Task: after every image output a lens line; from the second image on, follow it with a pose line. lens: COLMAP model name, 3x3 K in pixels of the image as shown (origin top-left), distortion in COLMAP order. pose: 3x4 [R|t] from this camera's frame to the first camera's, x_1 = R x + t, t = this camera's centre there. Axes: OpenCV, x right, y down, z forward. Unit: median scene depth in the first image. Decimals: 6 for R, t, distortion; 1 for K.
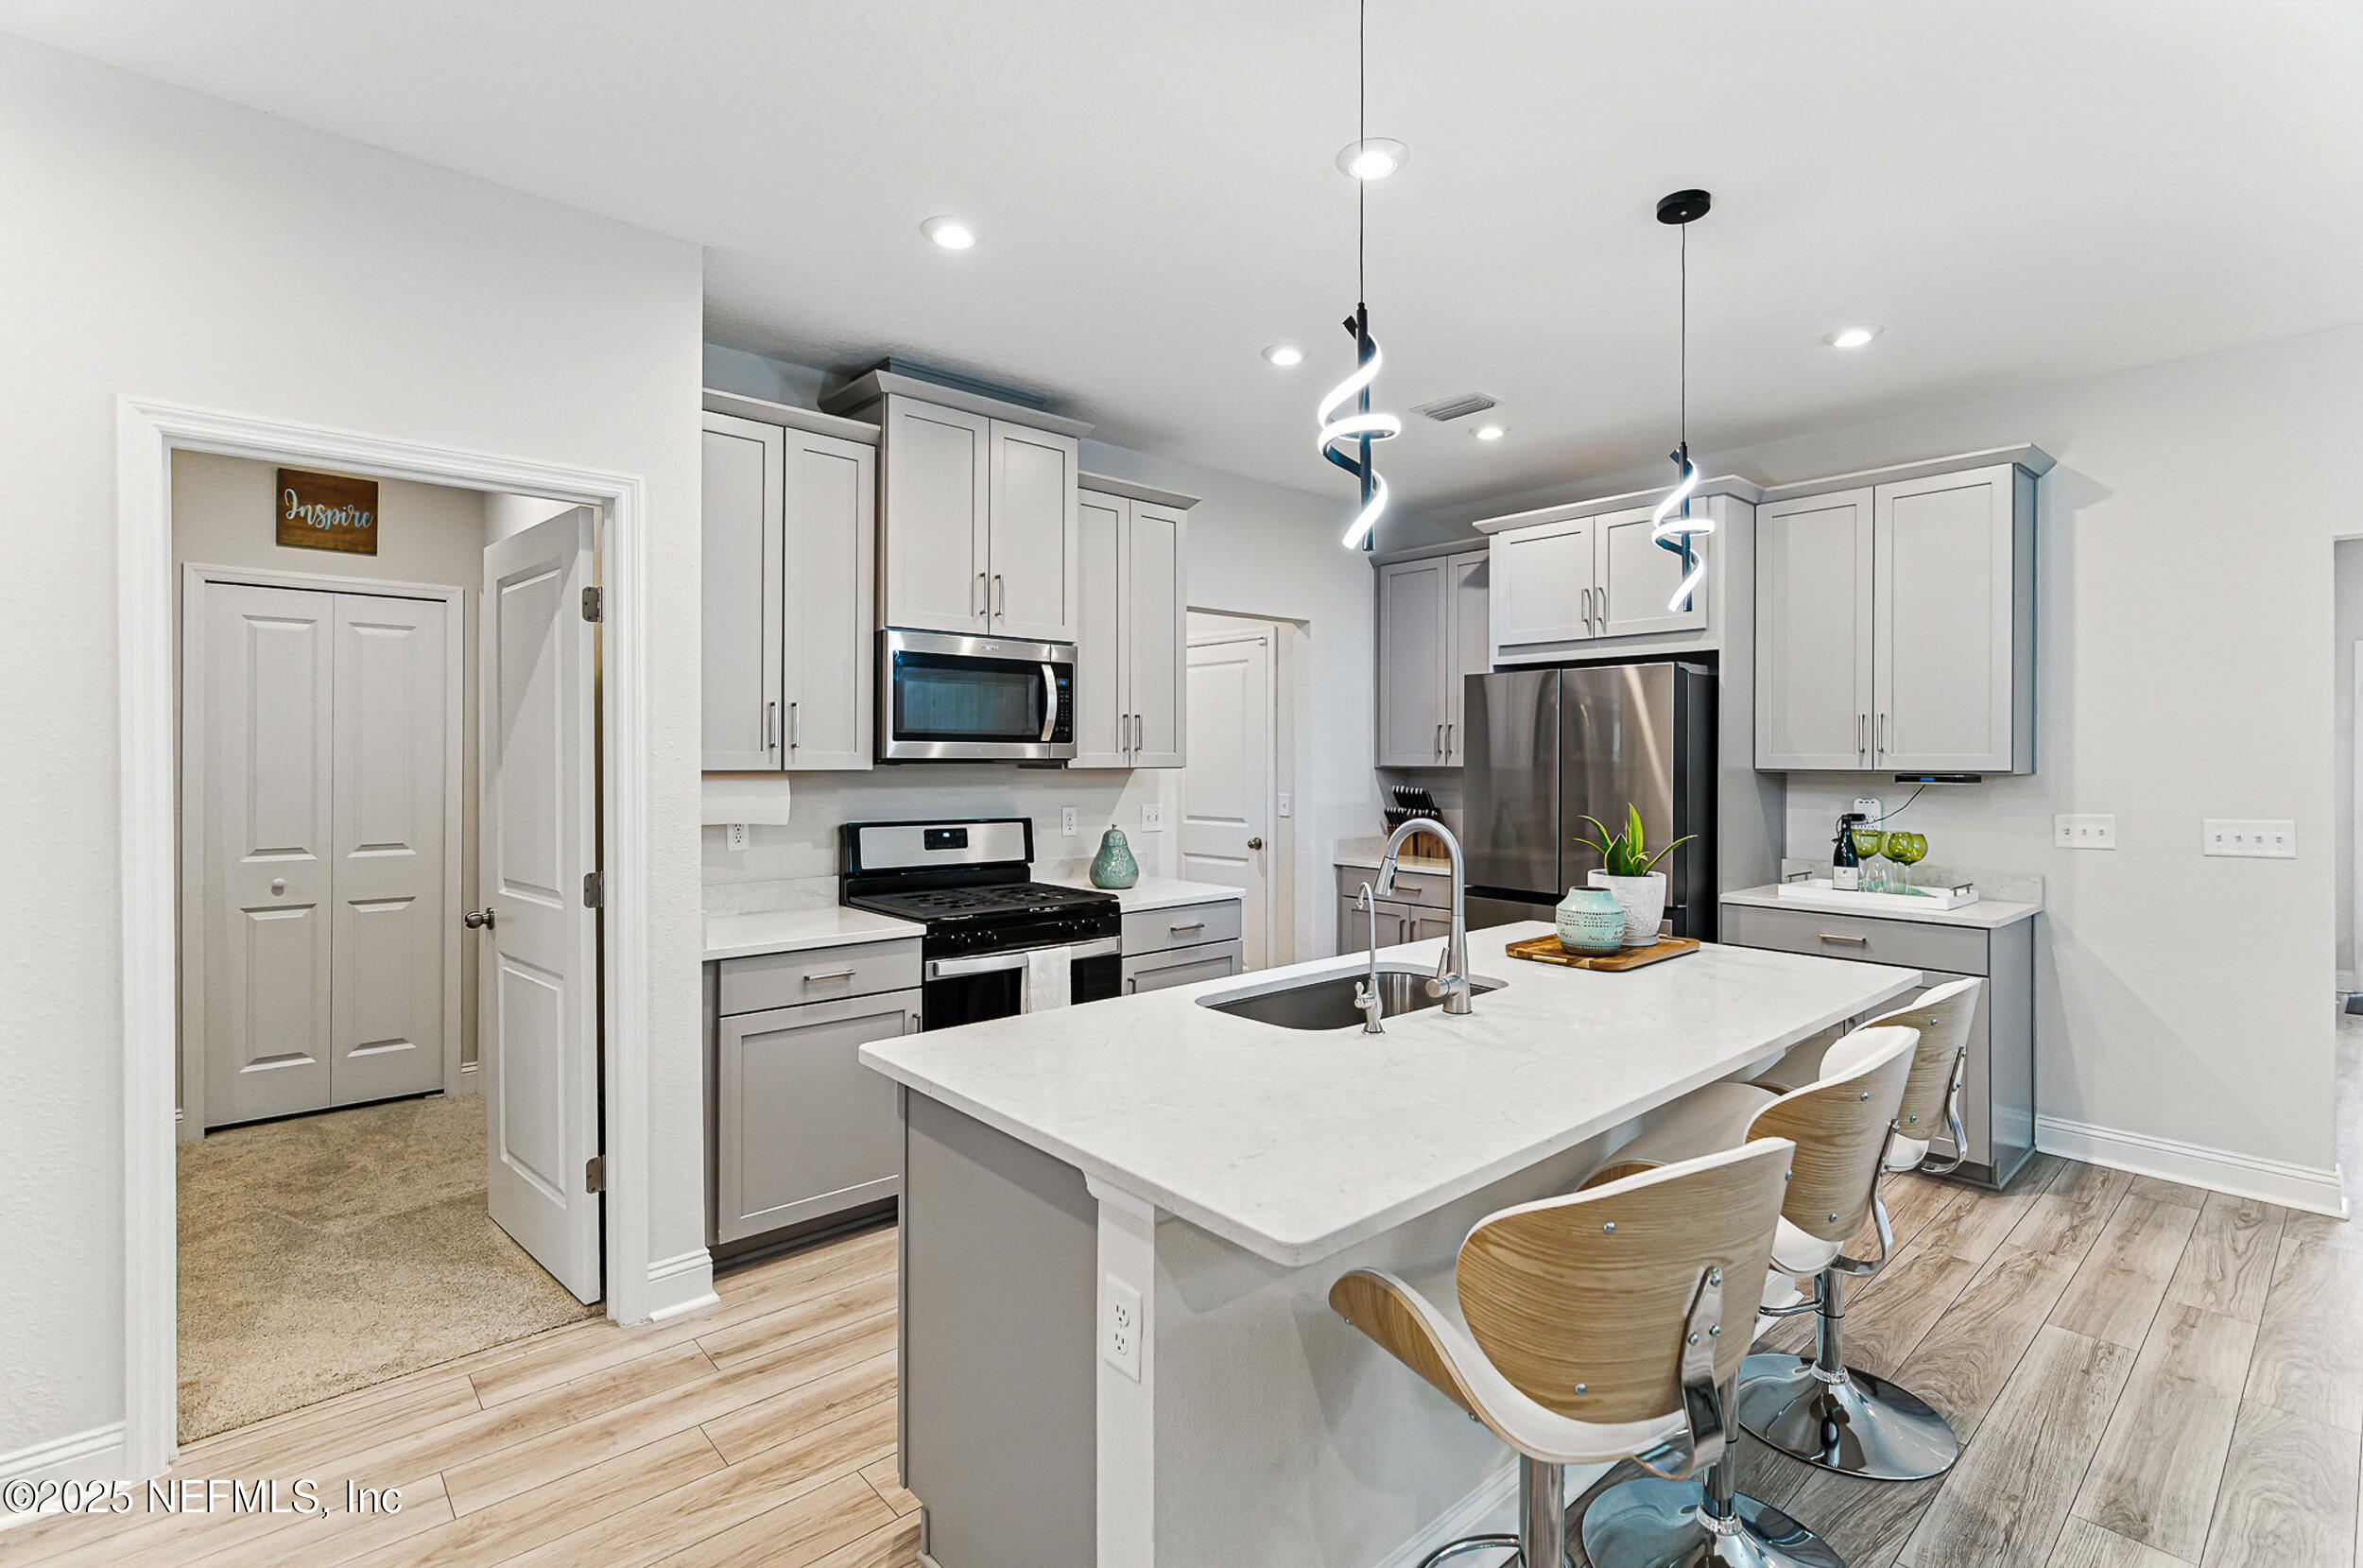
lens RADIAL K [[1075.2, 0, 1195.0], [0, 1075.2, 764.0], [0, 0, 1]] dist [0.001085, -0.000864]
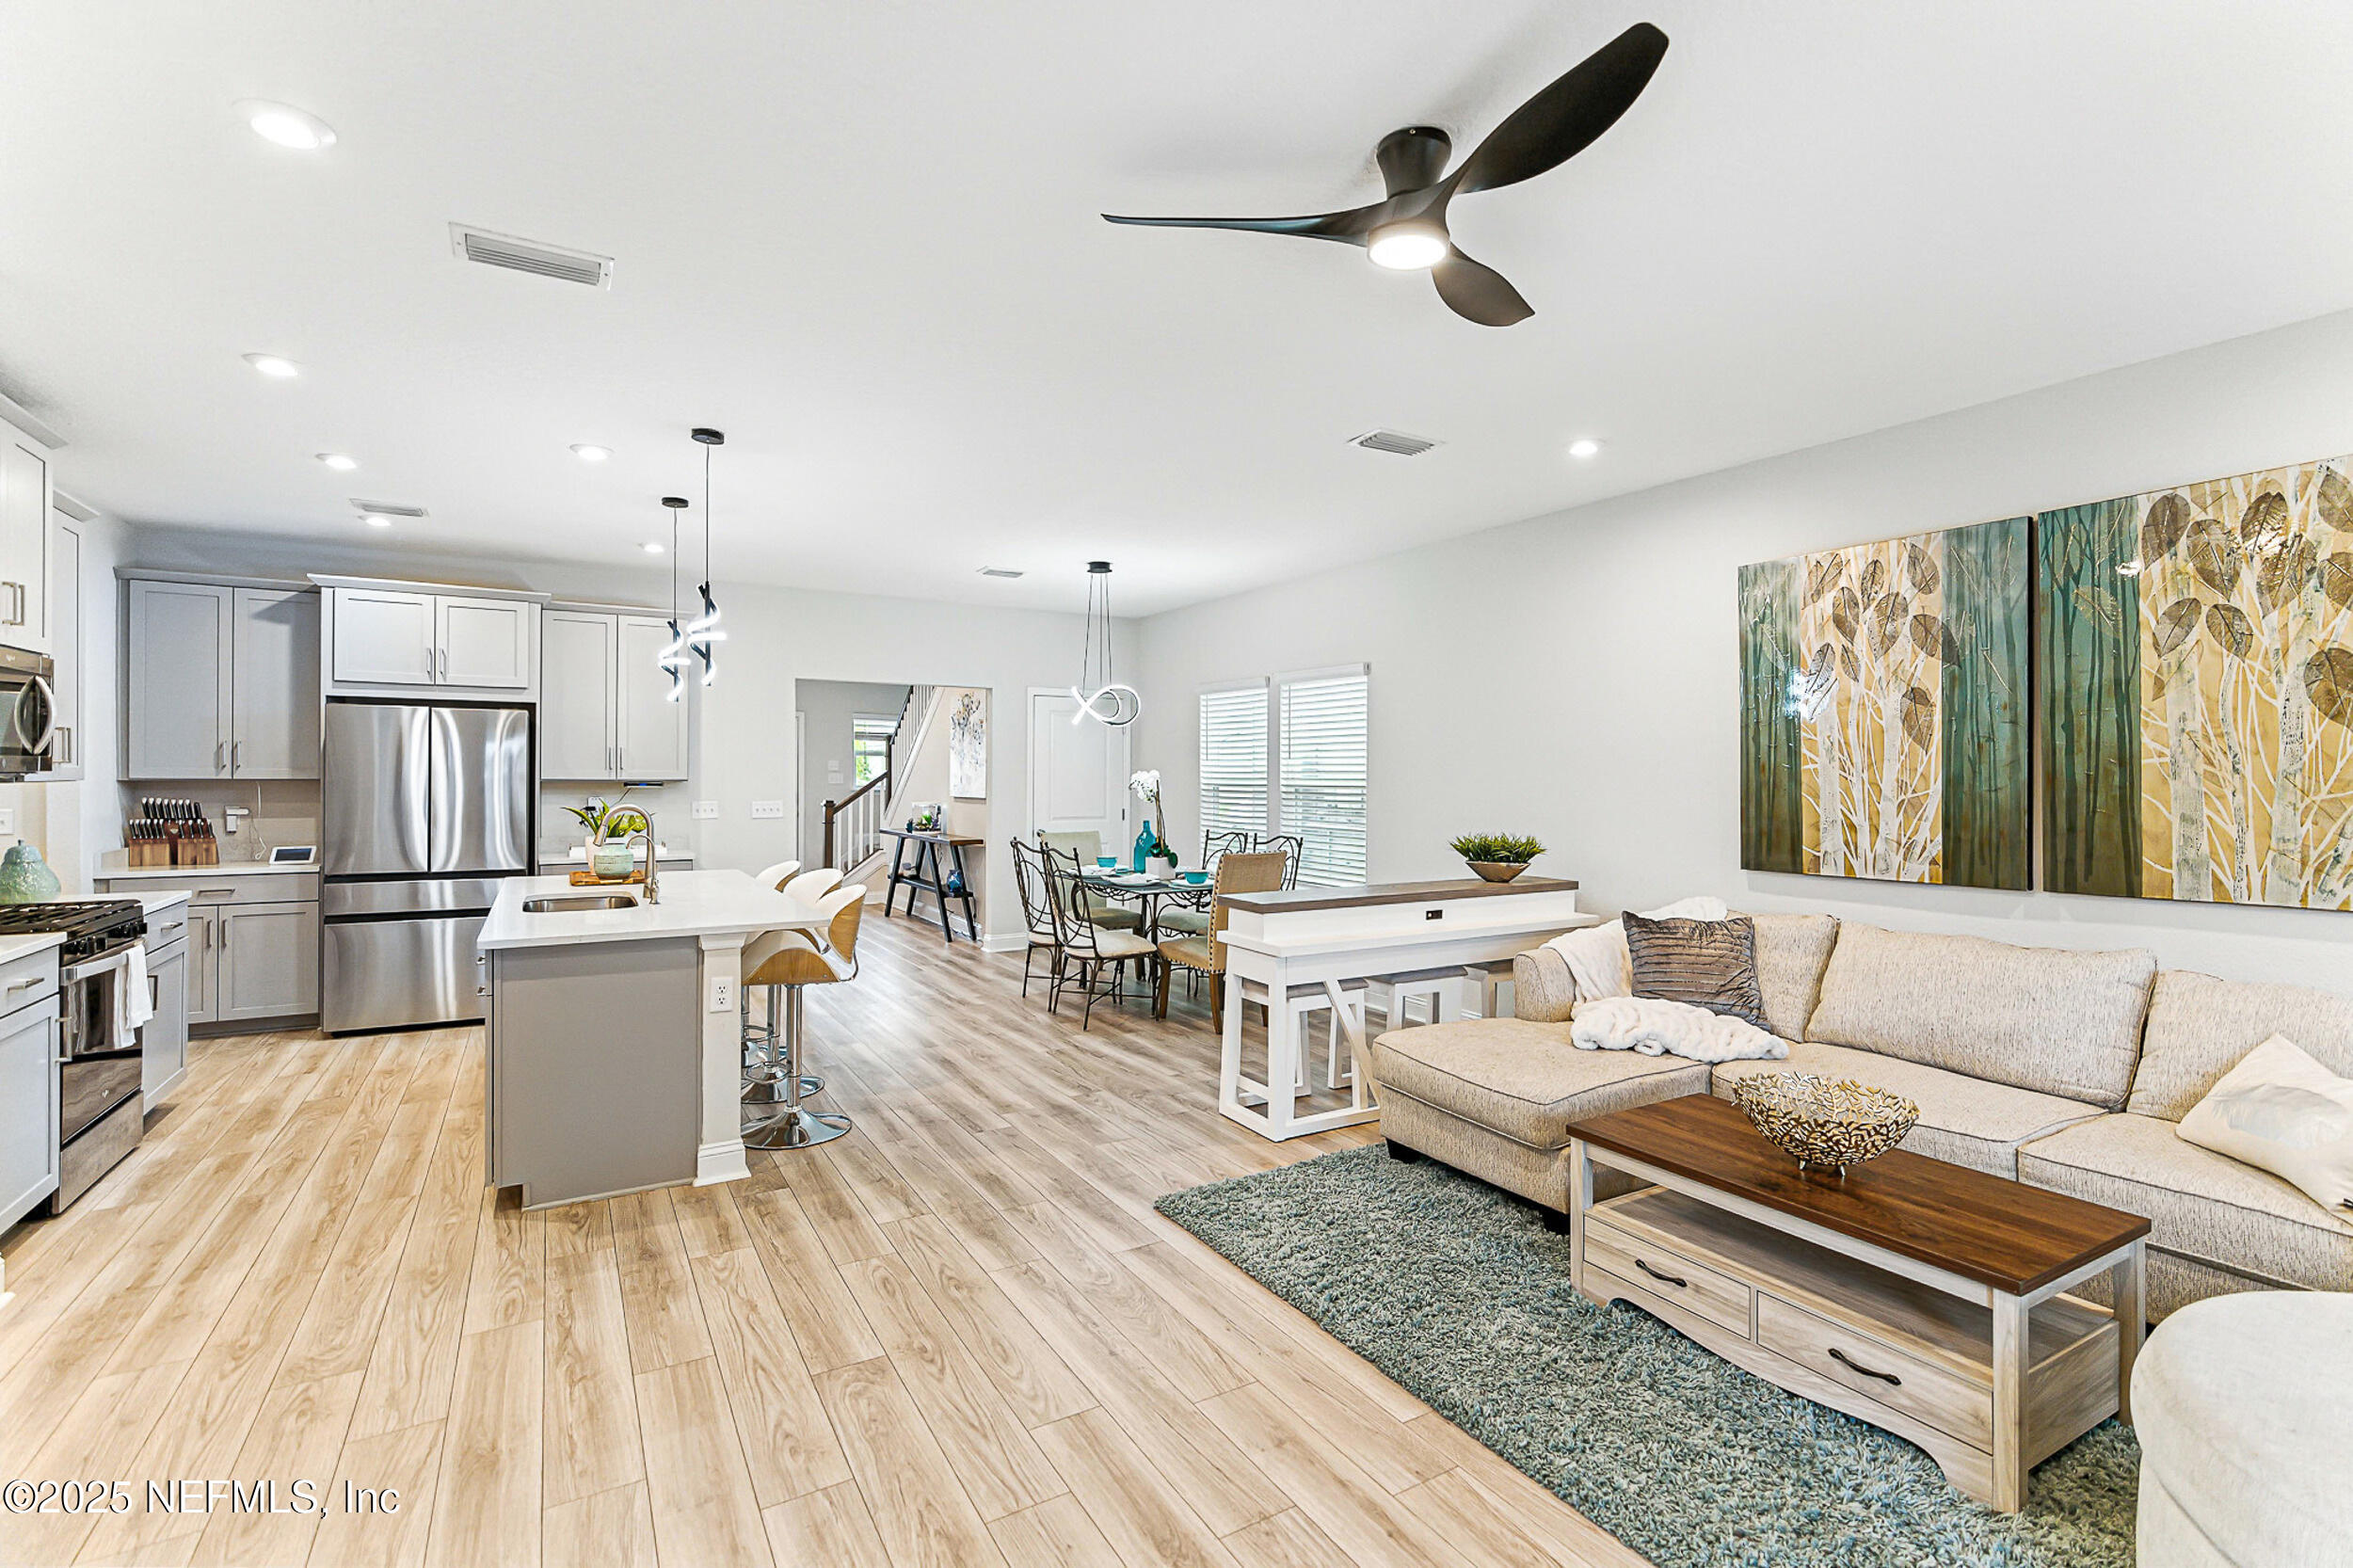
lens RADIAL K [[1070.6, 0, 1178.3], [0, 1070.6, 780.7], [0, 0, 1]] dist [0.001085, -0.000864]
pose [[0.188570, -0.006686, 0.982037, -0.918772], [-0.001698, 0.999973, 0.007134, -0.006919], [-0.982058, -0.003013, 0.188554, -0.222727]]
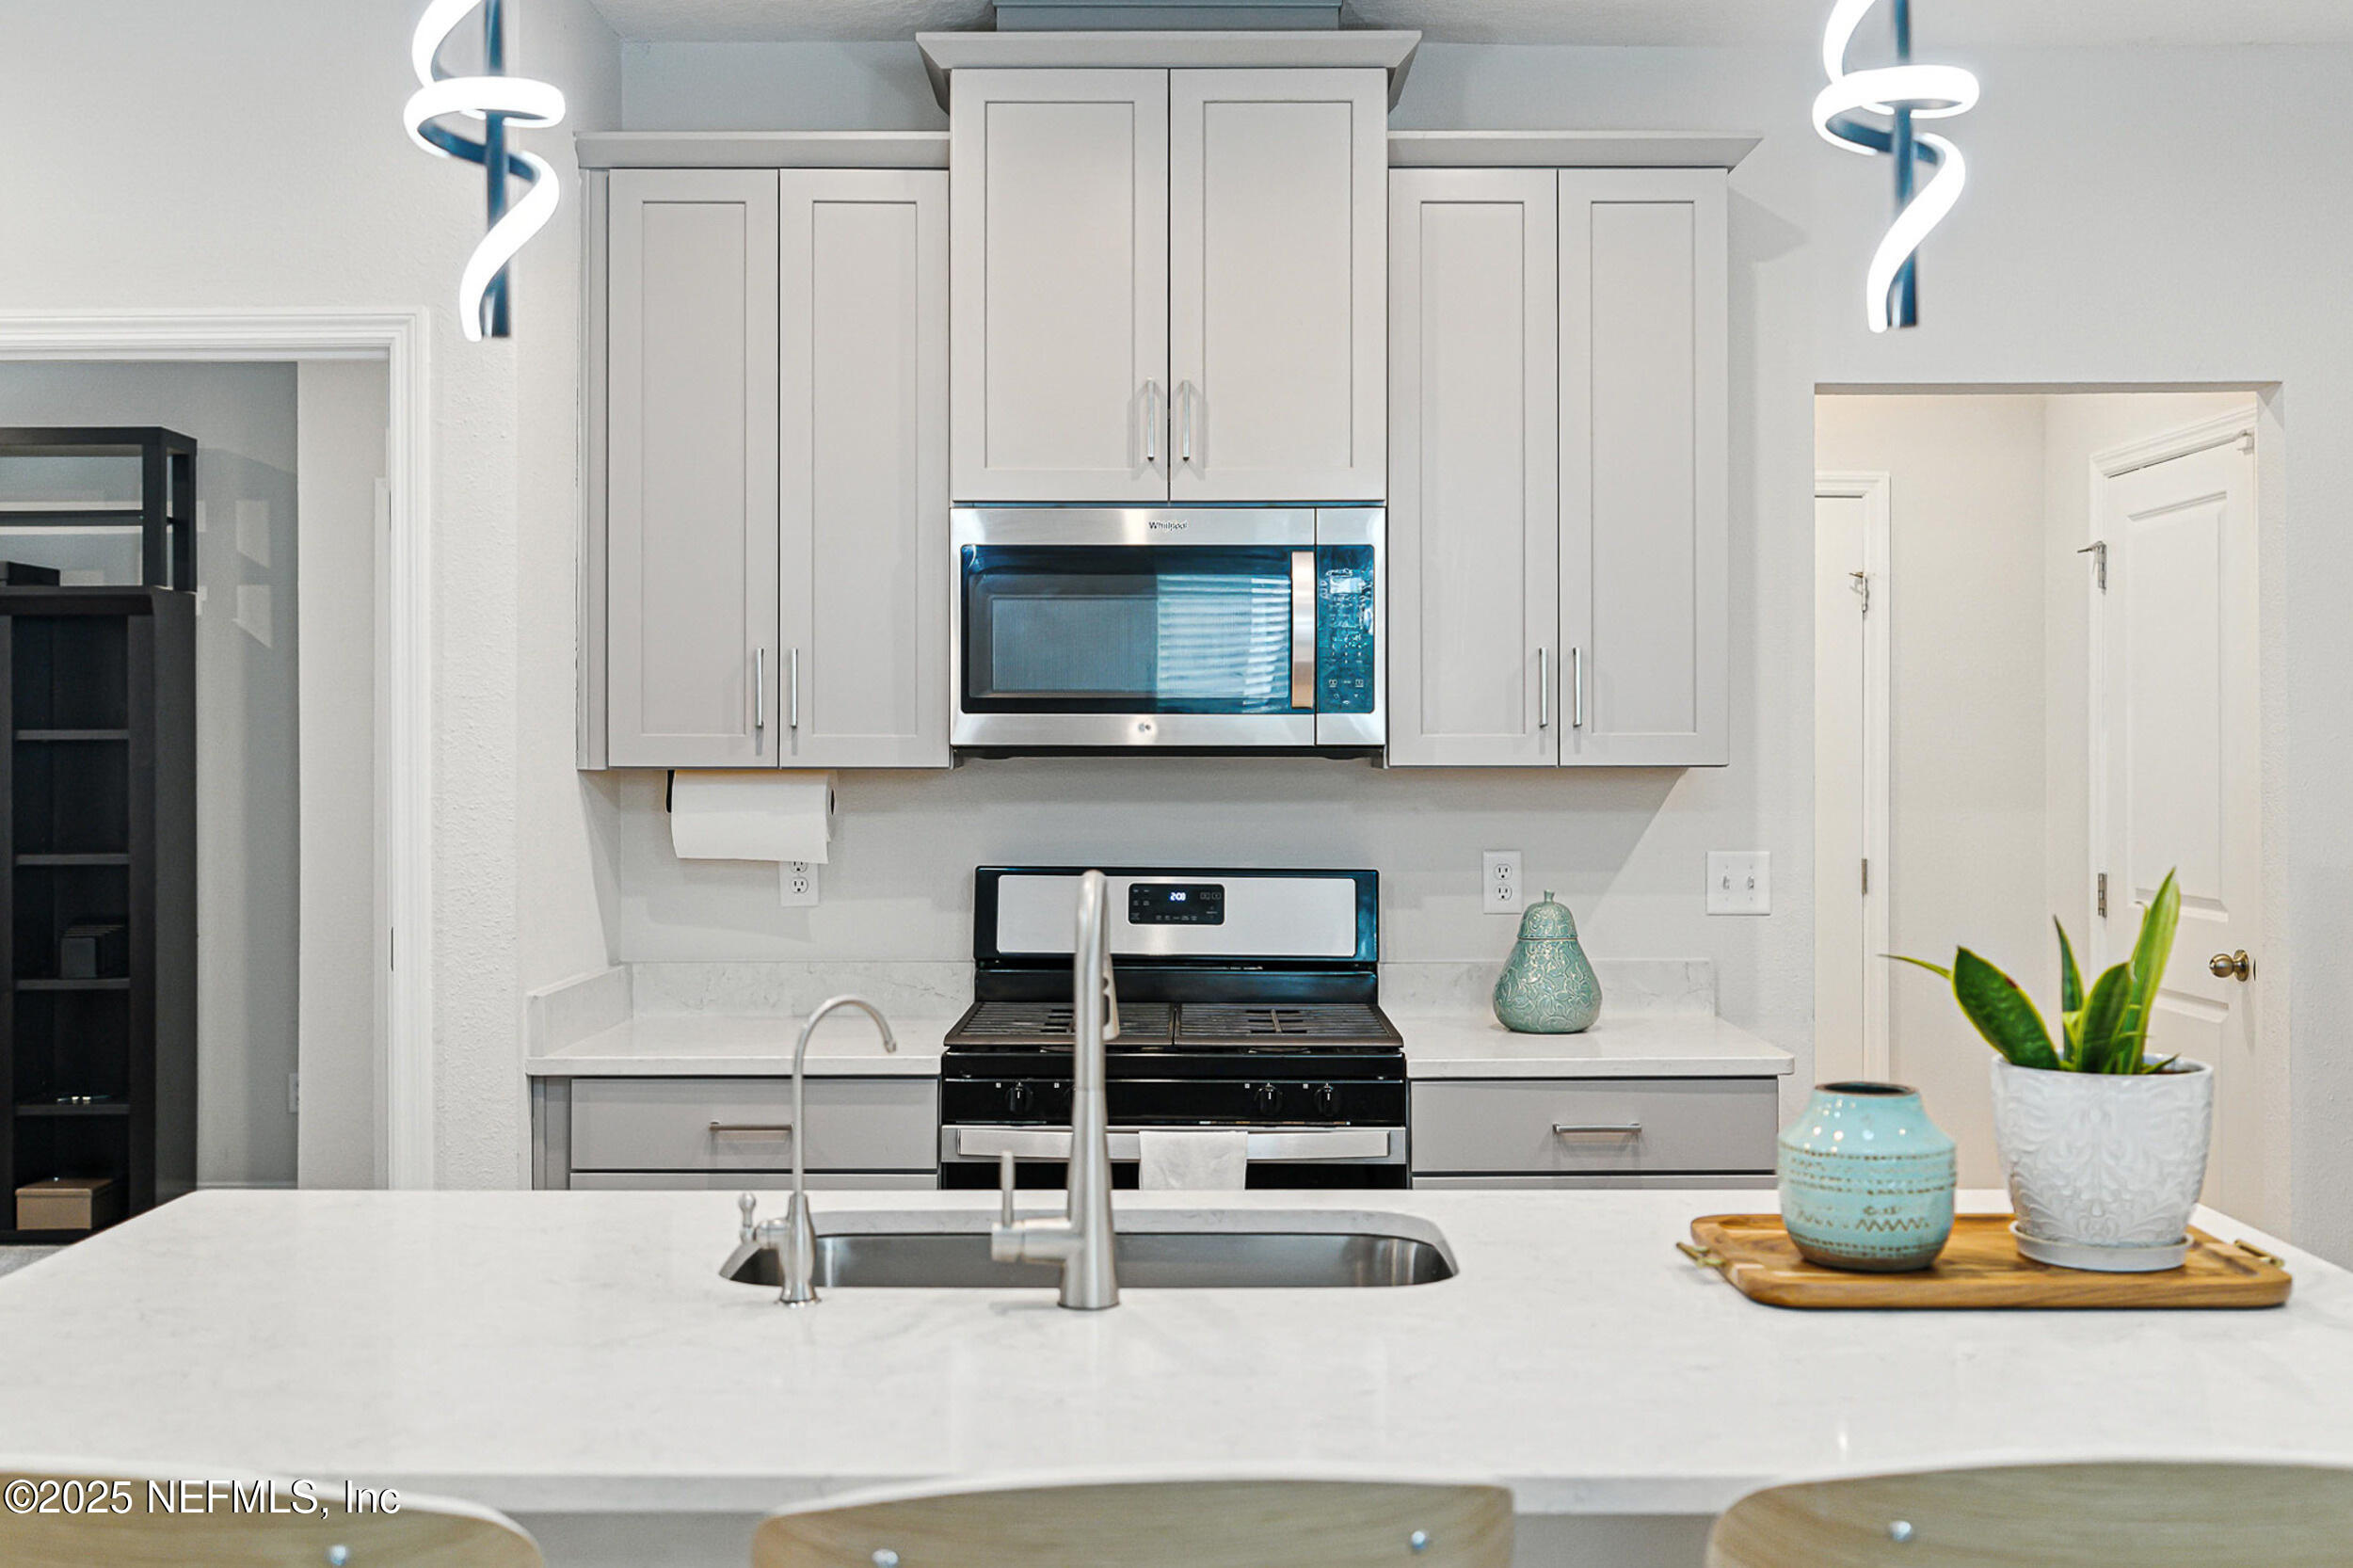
lens RADIAL K [[2304.3, 0, 1162.9], [0, 2304.3, 770.9], [0, 0, 1]] dist [0.024167, 0.000000]
pose [[0.734585, 0.001932, -0.678514, 0.526205], [0.000179, 0.999995, 0.003042, 0.003029], [0.678516, -0.002355, 0.734581, 0.198794]]
